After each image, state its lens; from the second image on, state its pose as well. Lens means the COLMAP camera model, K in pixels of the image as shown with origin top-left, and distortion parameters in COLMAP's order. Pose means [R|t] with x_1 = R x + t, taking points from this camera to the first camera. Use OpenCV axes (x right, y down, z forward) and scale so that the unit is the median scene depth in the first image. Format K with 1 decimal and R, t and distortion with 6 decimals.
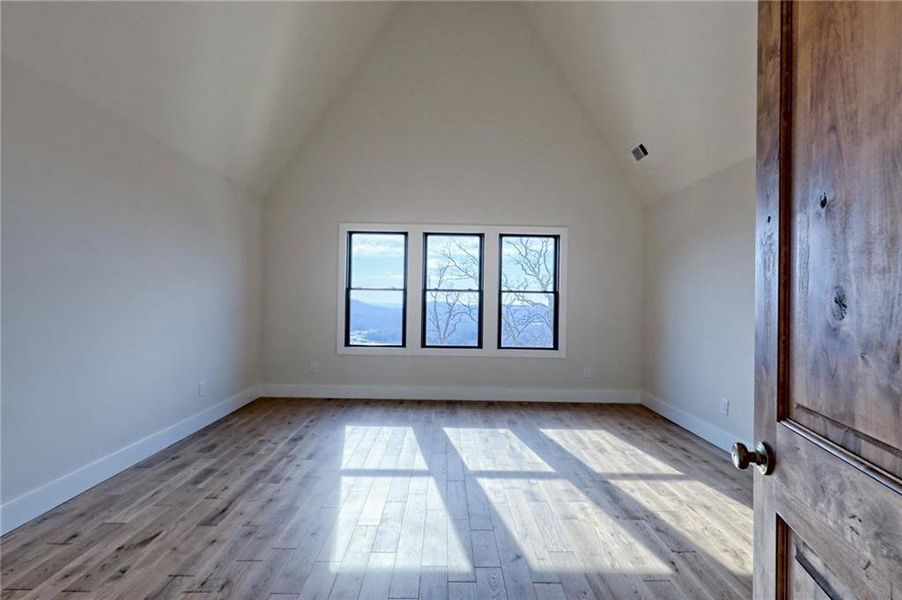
lens RADIAL K [[398.4, 0, 452.7], [0, 398.4, 294.1], [0, 0, 1]] dist [0.015127, 0.000139]
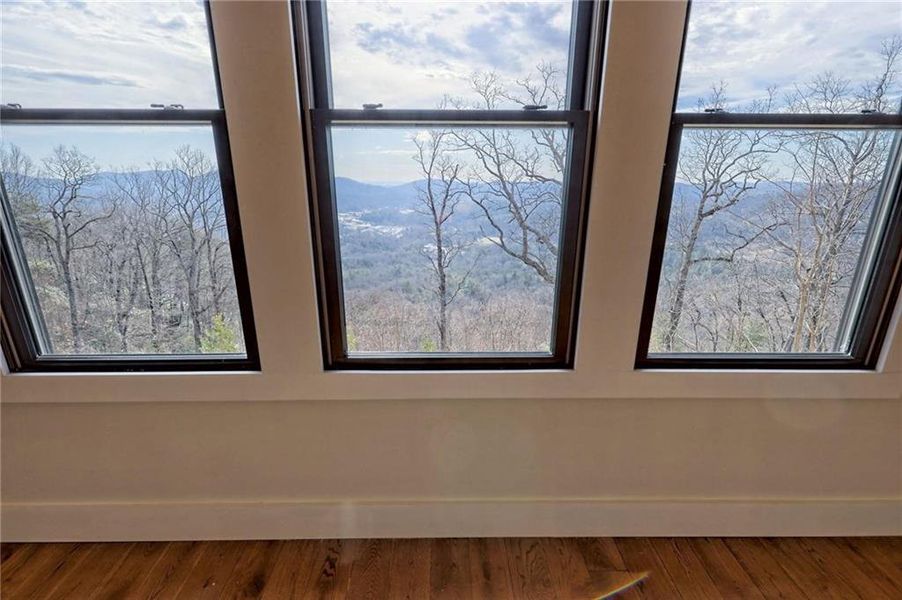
lens RADIAL K [[407.4, 0, 451.0], [0, 407.4, 300.0], [0, 0, 1]] dist [-0.002680, -0.000356]
pose [[0.999892, -0.014649, -0.000960, -0.000562], [0.014251, 0.952933, 0.302847, 0.018048], [-0.003522, -0.302828, 0.953039, 0.758247]]
